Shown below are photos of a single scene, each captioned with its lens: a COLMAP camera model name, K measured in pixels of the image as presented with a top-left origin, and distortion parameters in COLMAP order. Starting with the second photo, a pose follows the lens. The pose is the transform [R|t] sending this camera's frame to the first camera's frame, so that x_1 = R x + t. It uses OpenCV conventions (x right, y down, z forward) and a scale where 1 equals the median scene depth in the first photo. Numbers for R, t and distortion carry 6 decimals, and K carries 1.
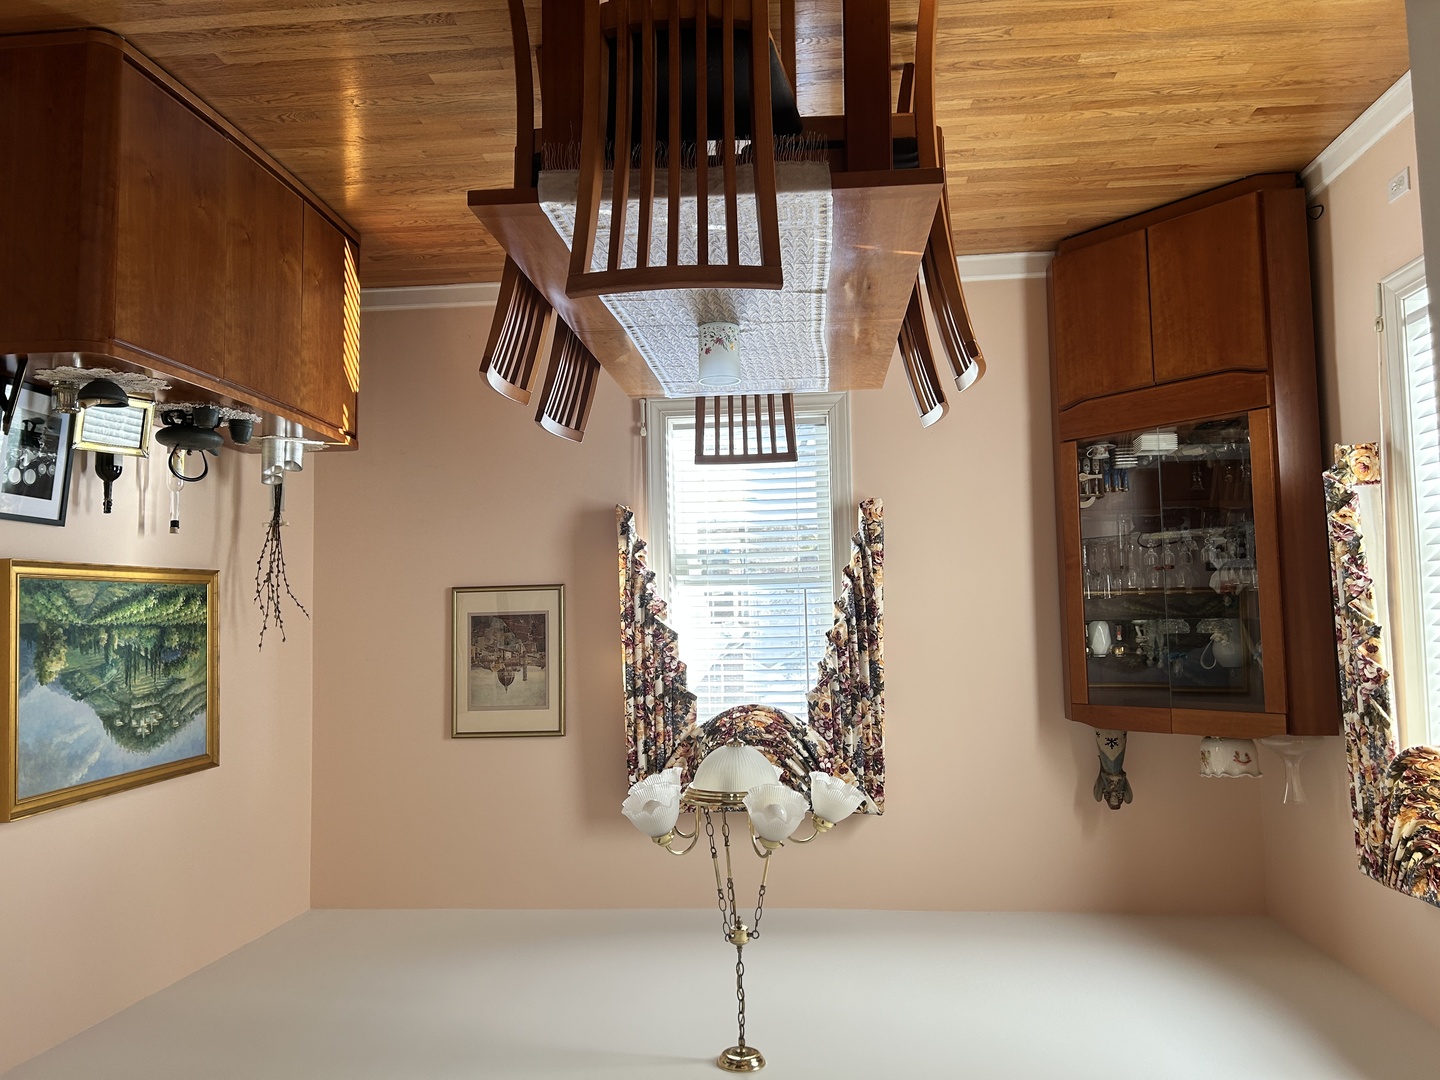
lens RADIAL K [[1068.2, 0, 717.3], [0, 1068.2, 540.6], [0, 0, 1]] dist [0.040727, -0.022021]
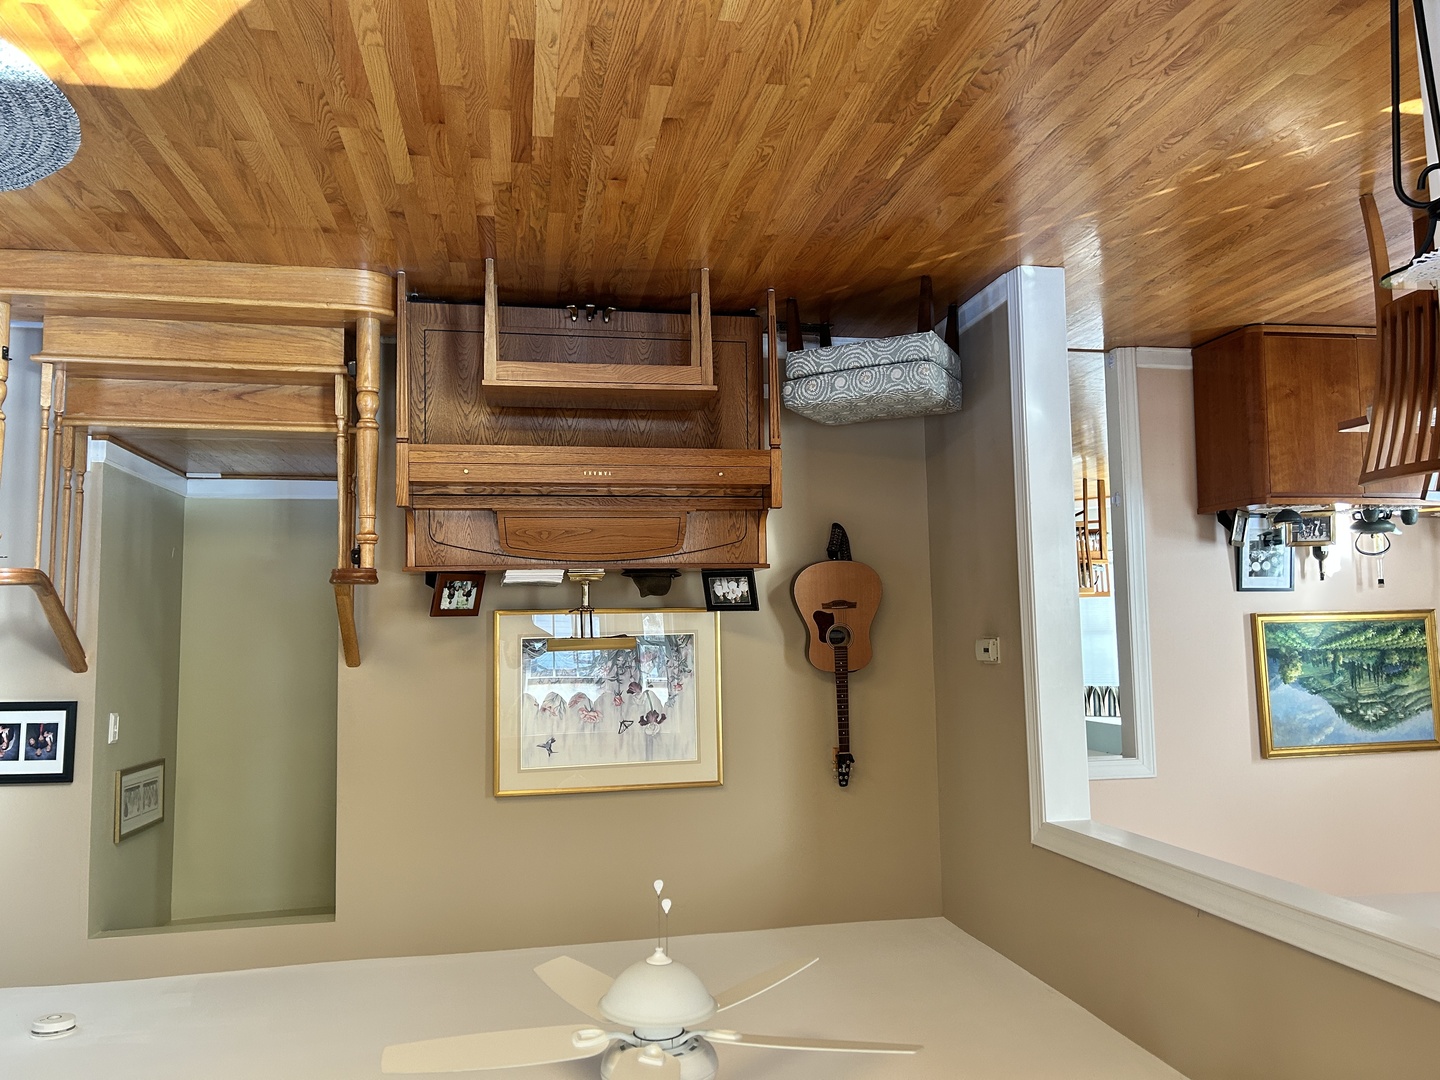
lens RADIAL K [[1068.2, 0, 721.1], [0, 1068.2, 541.5], [0, 0, 1]] dist [0.040727, -0.022021]
pose [[0.272388, -0.072341, -0.959464, 0.737801], [0.082385, 0.995261, -0.051652, -0.072917], [0.958654, -0.064977, 0.277057, -0.308606]]
